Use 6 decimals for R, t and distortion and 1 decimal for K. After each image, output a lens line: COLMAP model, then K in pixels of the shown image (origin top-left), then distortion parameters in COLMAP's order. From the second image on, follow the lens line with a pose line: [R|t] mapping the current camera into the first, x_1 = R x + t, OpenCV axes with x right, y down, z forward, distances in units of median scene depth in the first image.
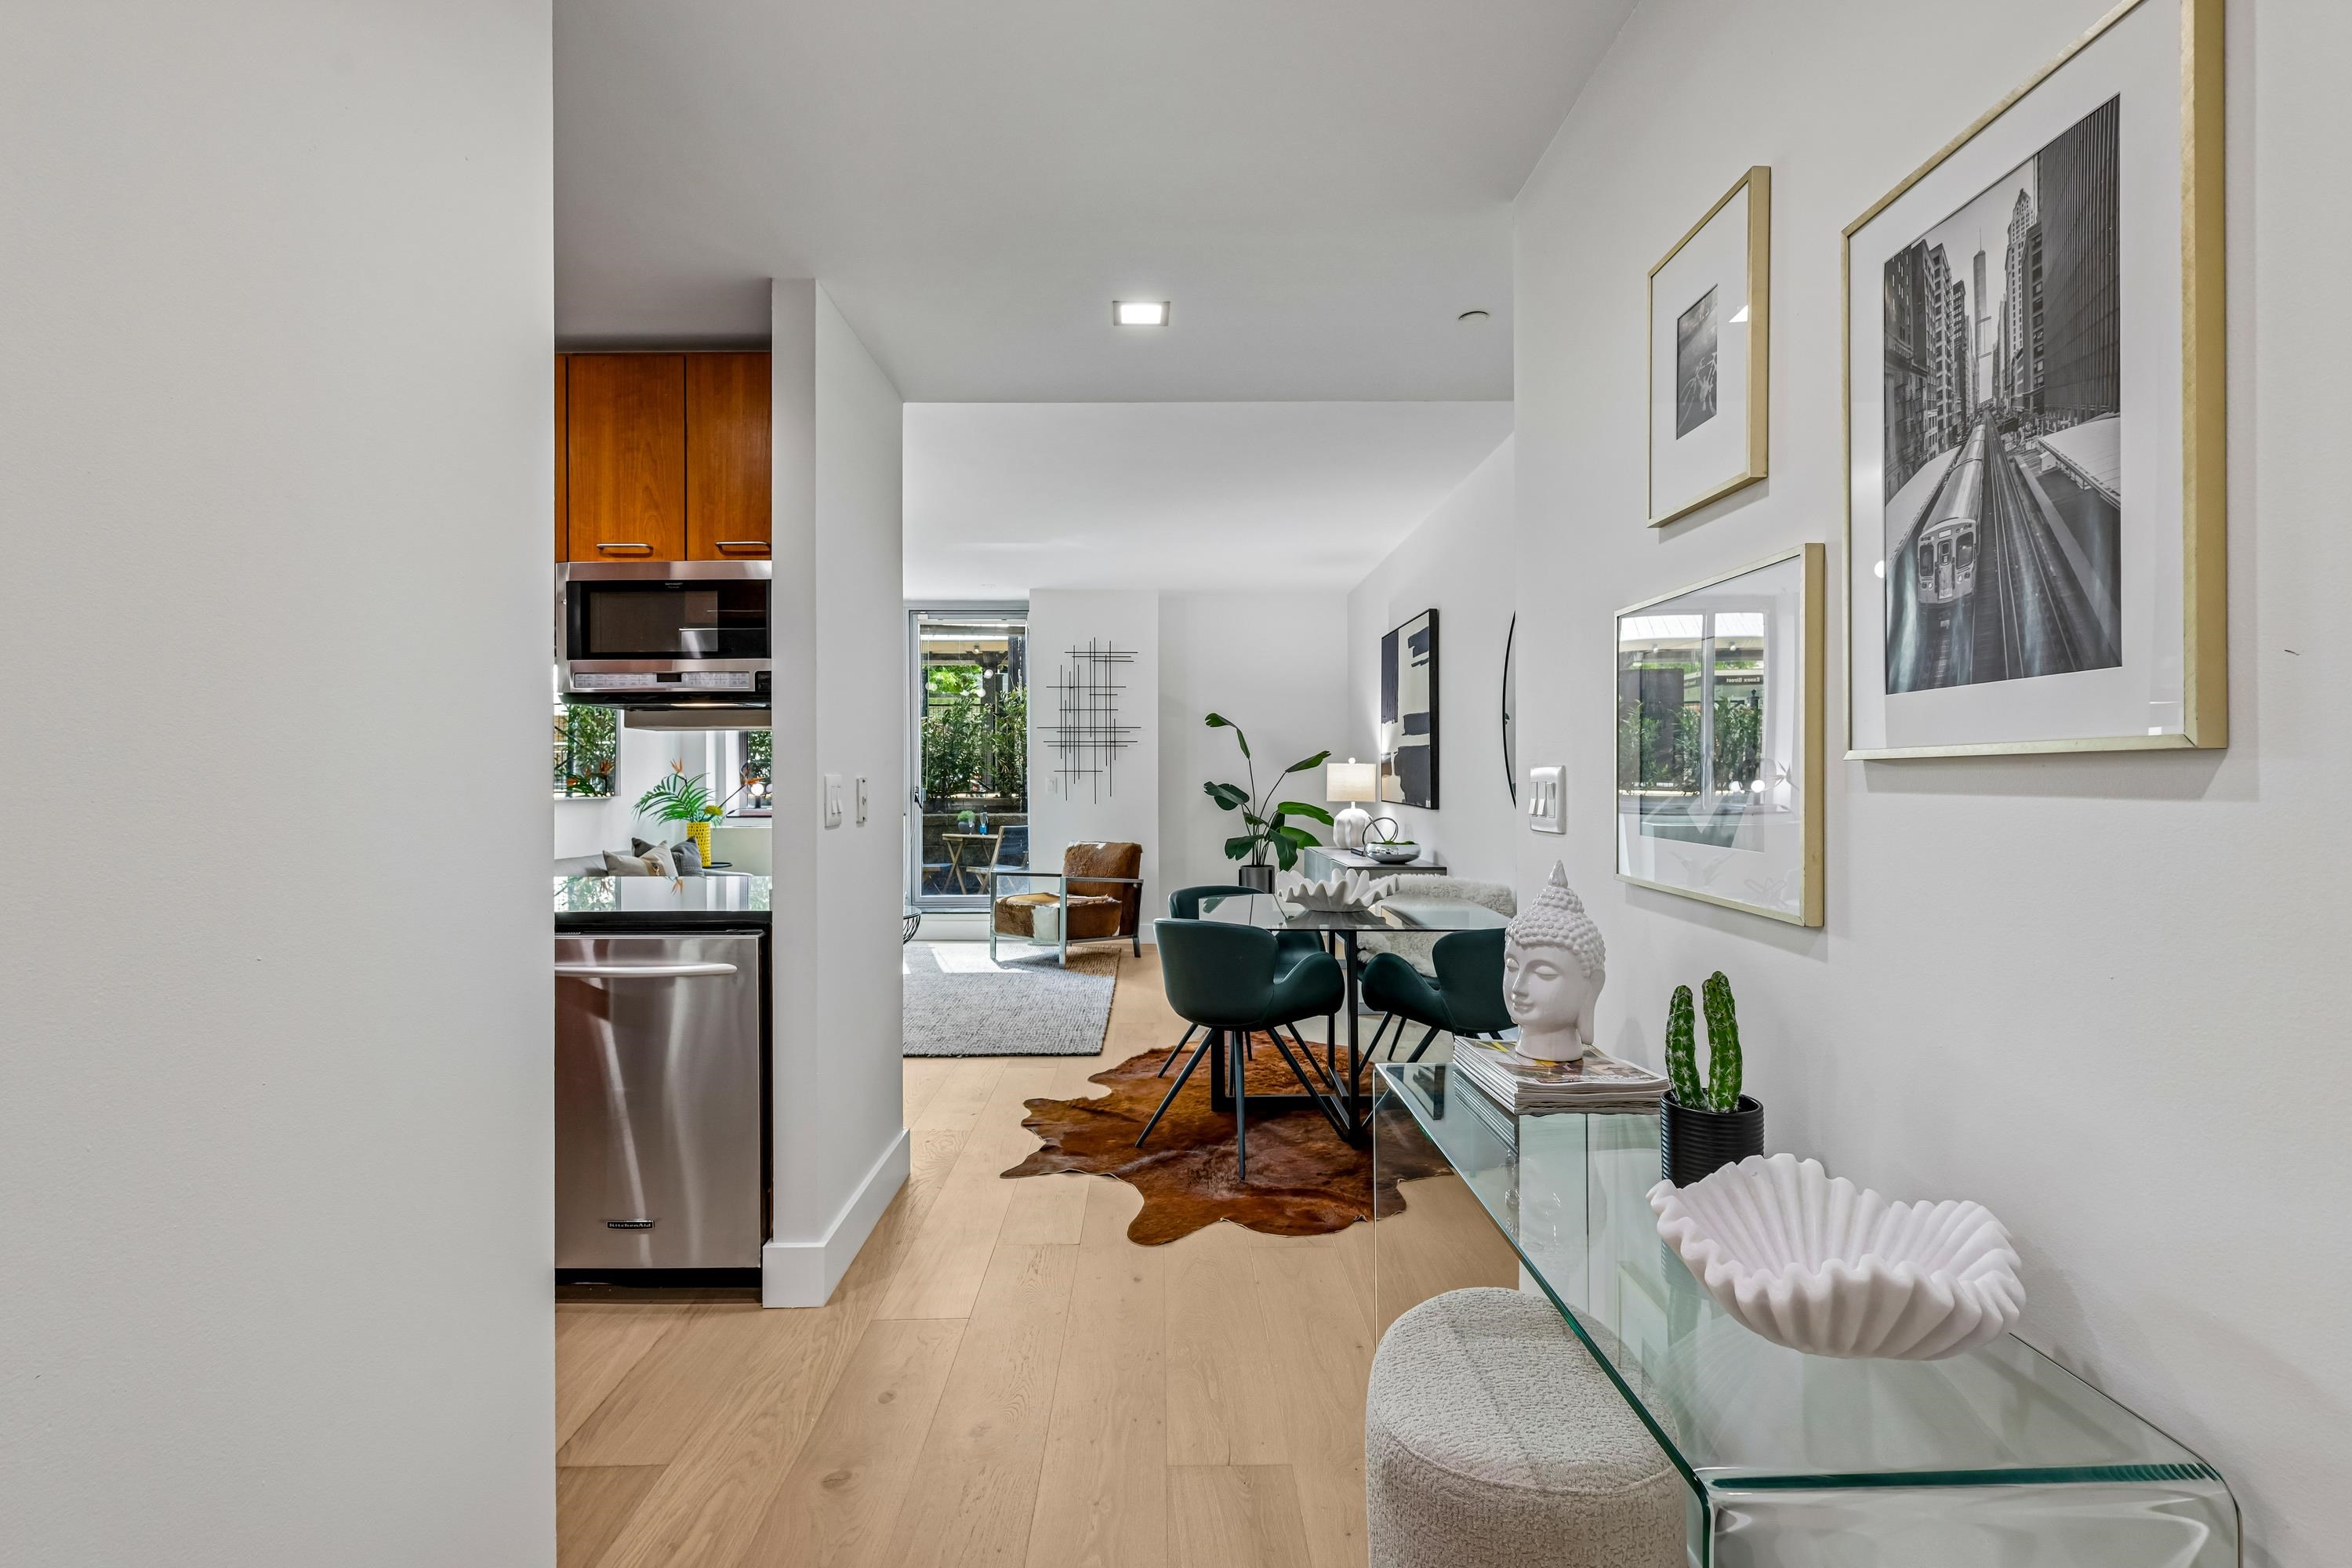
lens RADIAL K [[1108.6, 0, 1168.3], [0, 1108.6, 778.7], [0, 0, 1]] dist [-0.004314, 0.001553]
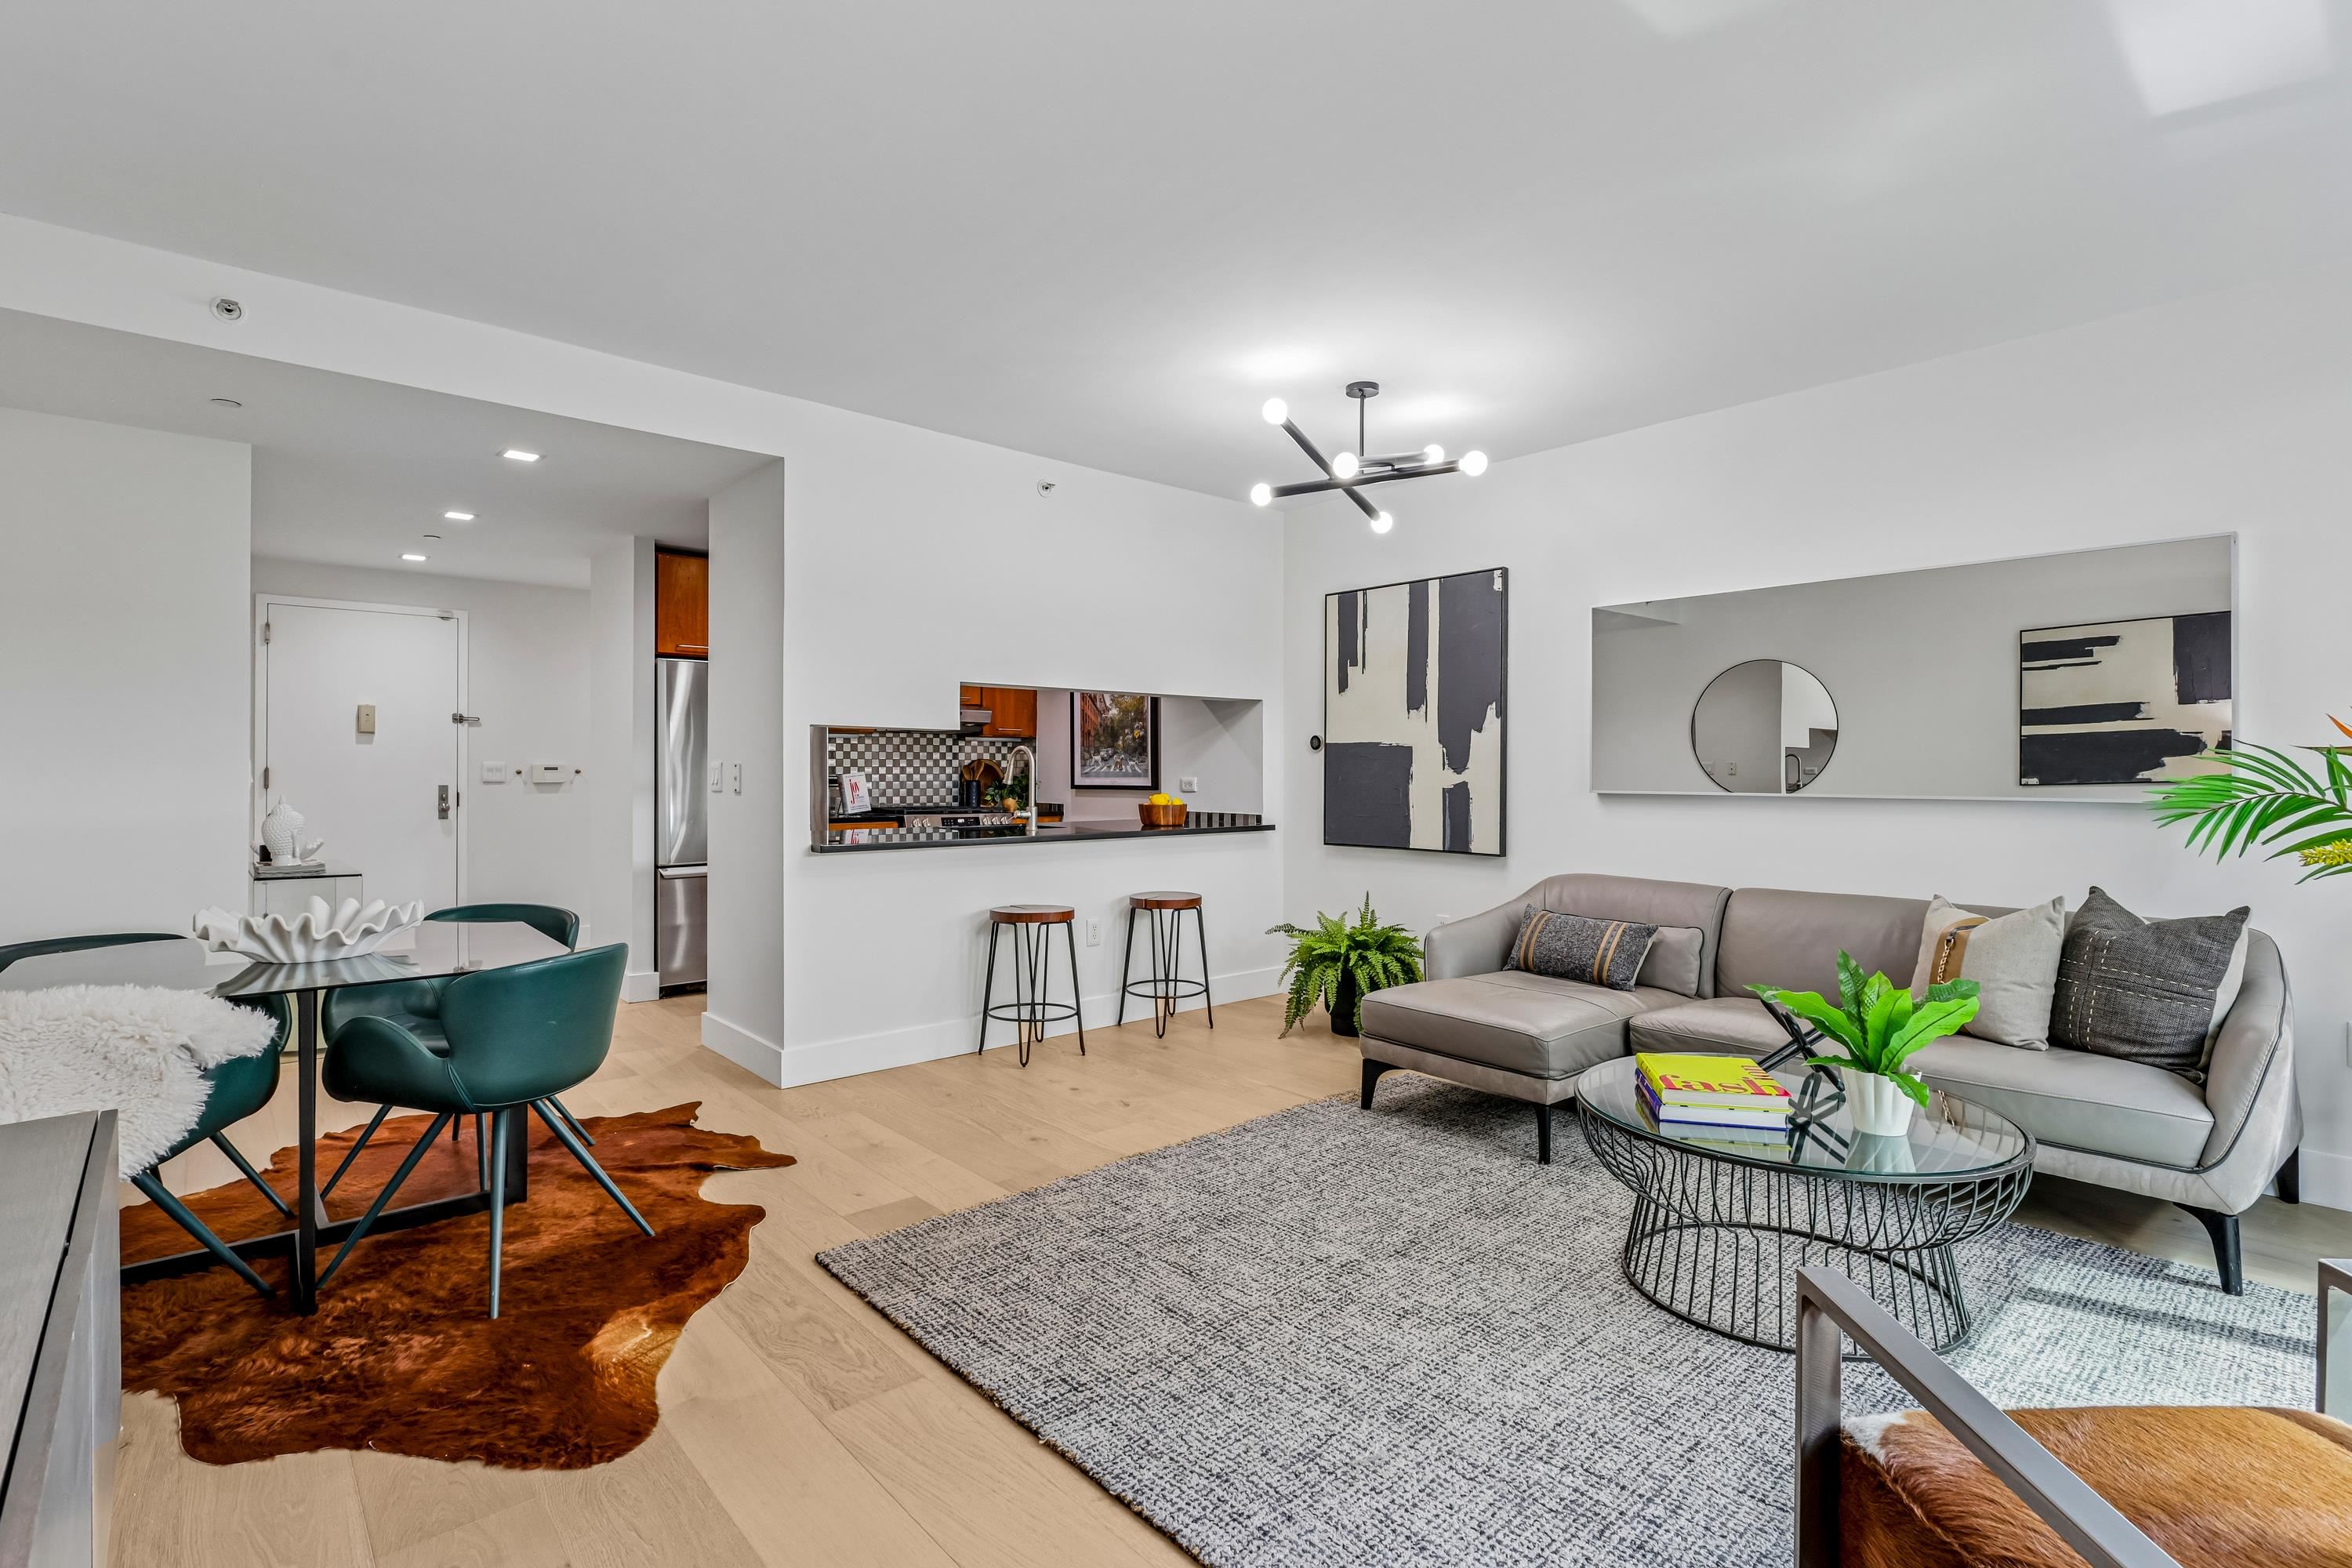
lens RADIAL K [[1108.6, 0, 1188.8], [0, 1108.6, 769.5], [0, 0, 1]] dist [-0.004314, 0.001553]
pose [[-0.746604, 0.002679, -0.665263, 0.122695], [0.001491, 0.999996, 0.002354, 0.001420], [0.665267, 0.000765, -0.746605, 1.127546]]
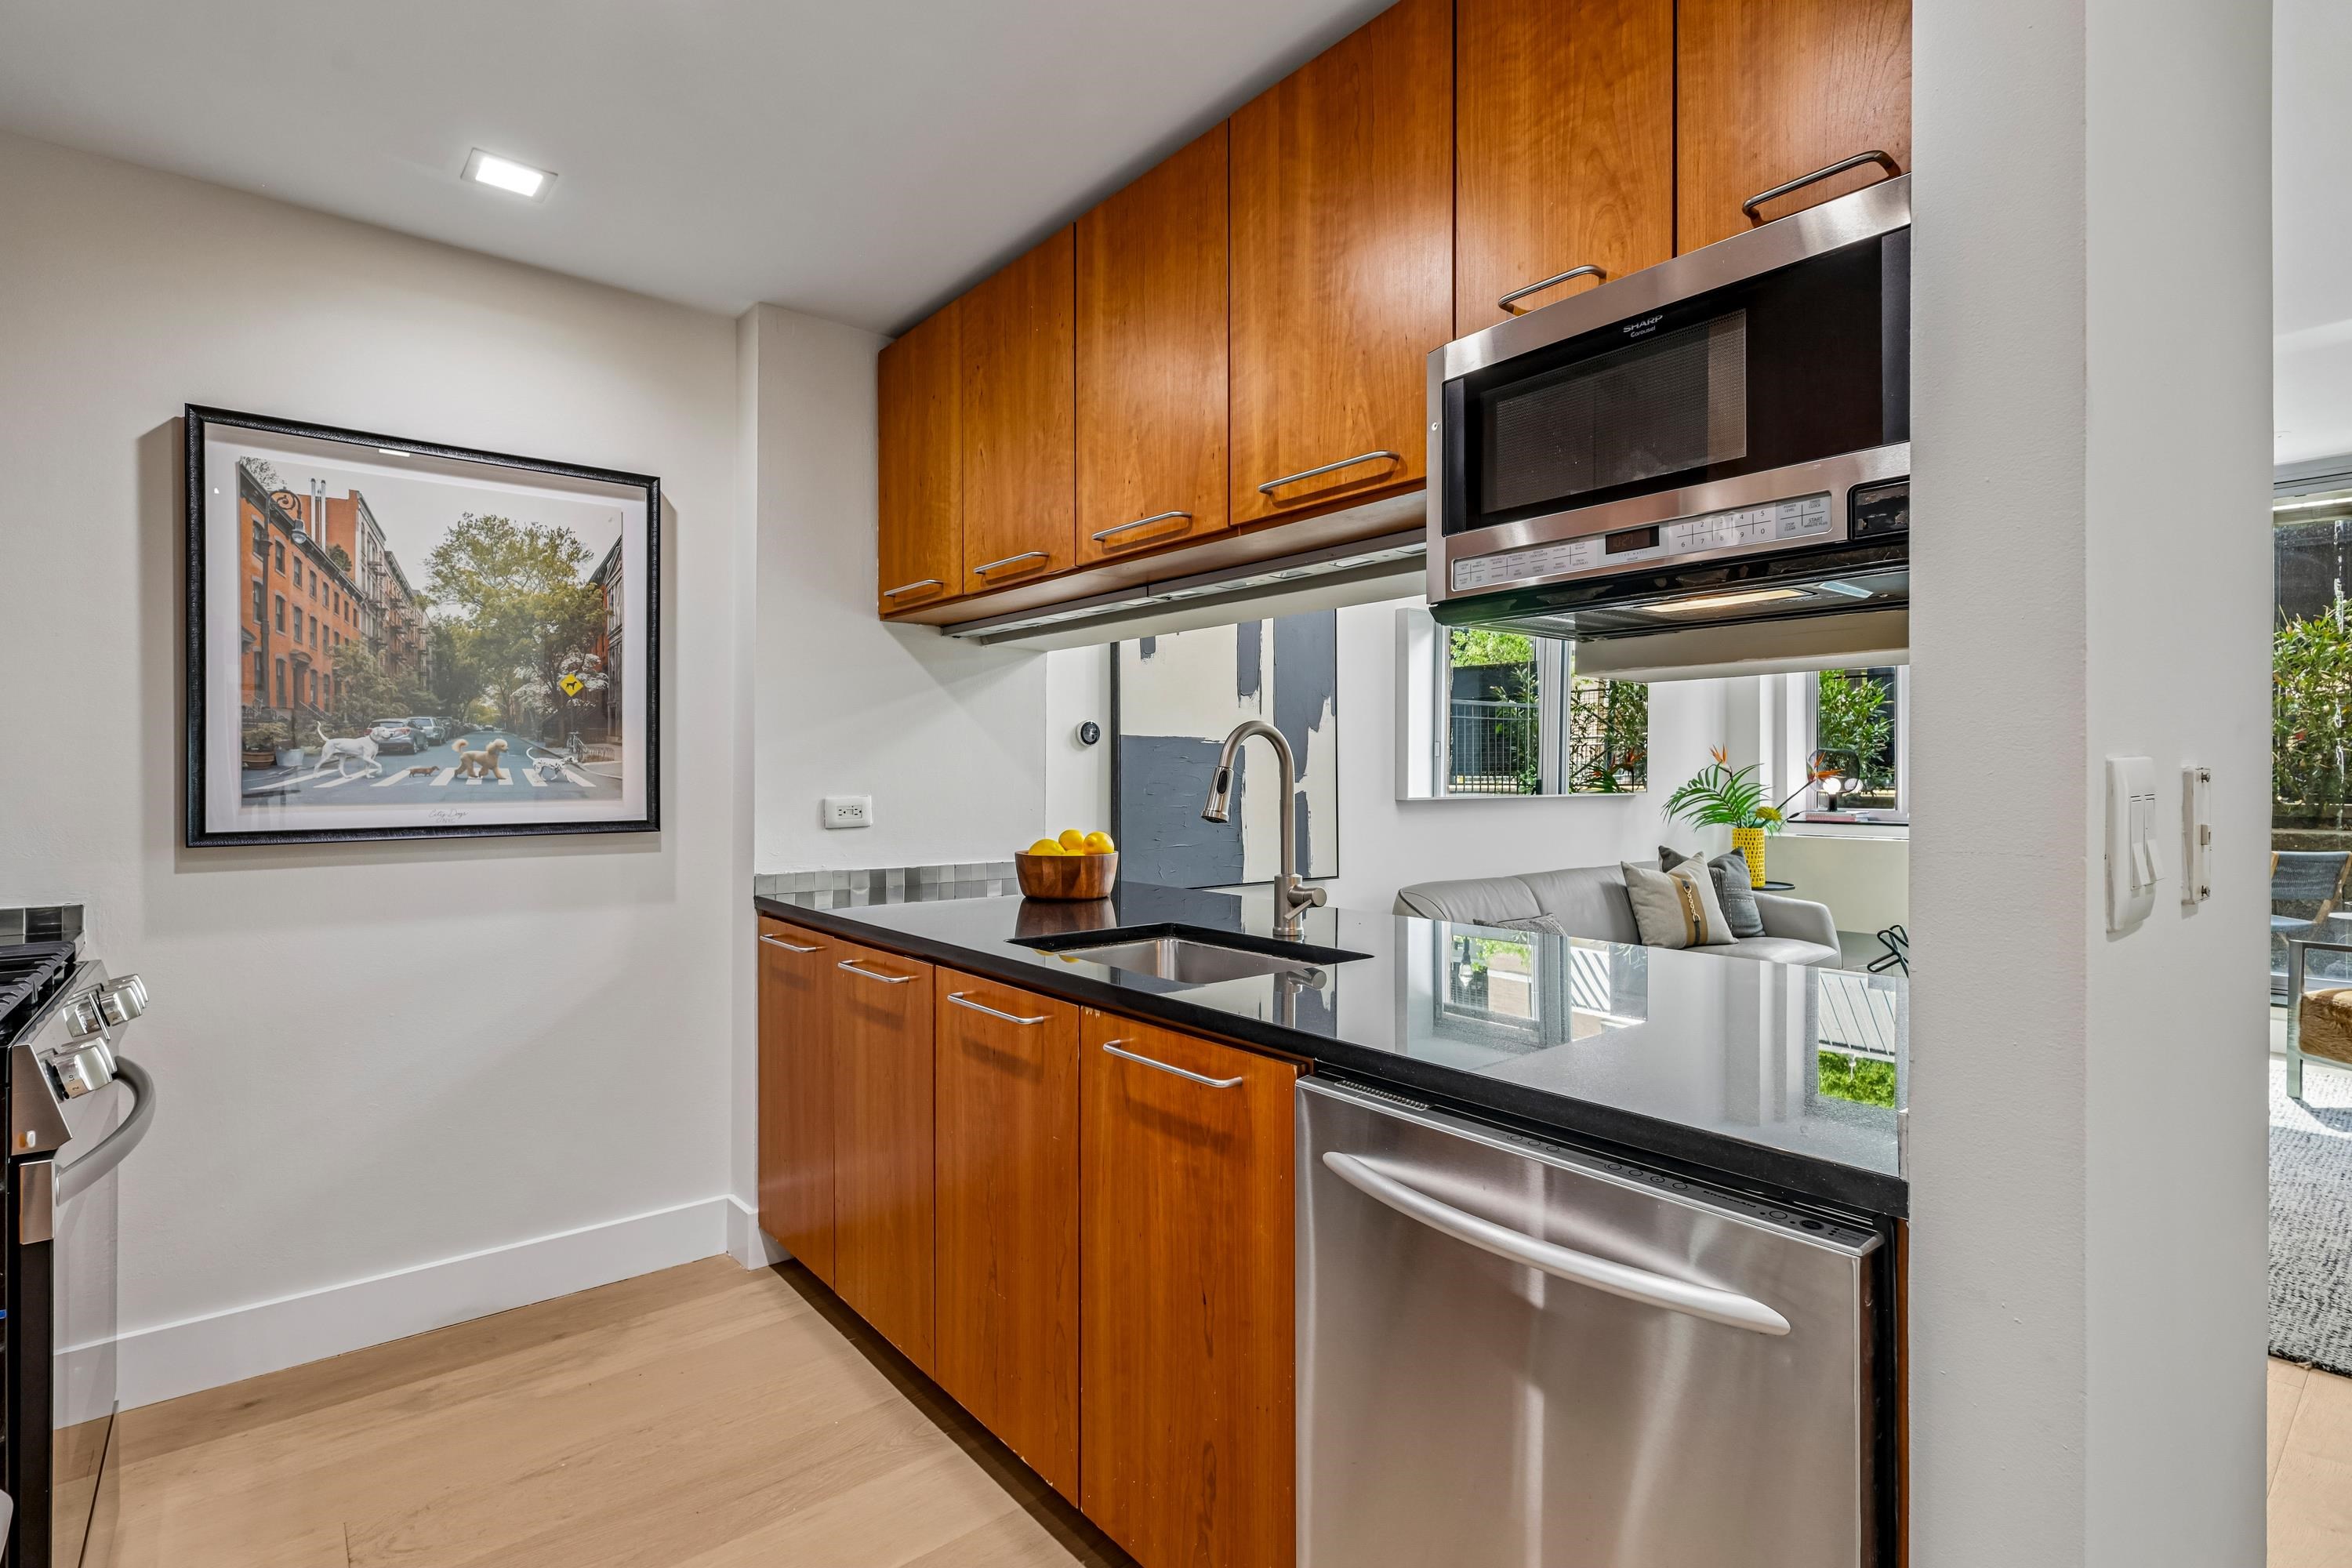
lens RADIAL K [[1108.6, 0, 1171.1], [0, 1108.6, 774.6], [0, 0, 1]] dist [-0.004314, 0.001553]
pose [[0.629232, 0.004763, -0.777203, -0.092153], [-0.002549, 0.999988, 0.004065, 0.000244], [0.777214, -0.000577, 0.629237, 0.239361]]
